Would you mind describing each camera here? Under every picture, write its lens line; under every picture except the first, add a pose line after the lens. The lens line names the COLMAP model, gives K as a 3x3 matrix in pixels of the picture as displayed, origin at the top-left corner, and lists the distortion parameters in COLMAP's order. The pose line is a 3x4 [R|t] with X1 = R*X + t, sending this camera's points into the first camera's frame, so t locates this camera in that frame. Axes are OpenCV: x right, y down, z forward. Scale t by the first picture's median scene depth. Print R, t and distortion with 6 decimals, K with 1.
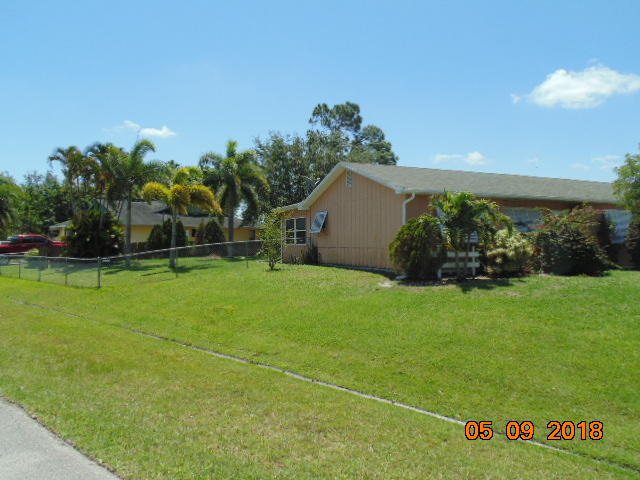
lens RADIAL K [[507.2, 0, 319.8], [0, 507.2, 240.0], [0, 0, 1]] dist [-0.011500, -0.001603]
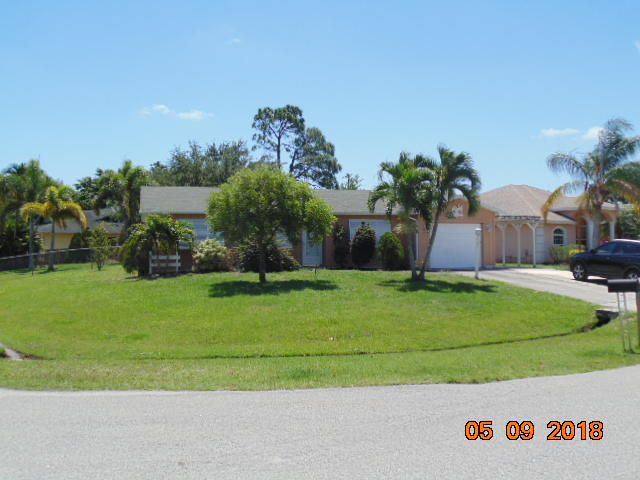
lens RADIAL K [[619.1, 0, 319.5], [0, 619.1, 237.8], [0, 0, 1]] dist [0.011064, 0.000000]
pose [[0.988785, -0.013584, -0.148726, 0.323004], [0.013030, 0.999904, -0.004702, -0.004352], [0.148776, 0.002711, 0.988867, -0.218493]]
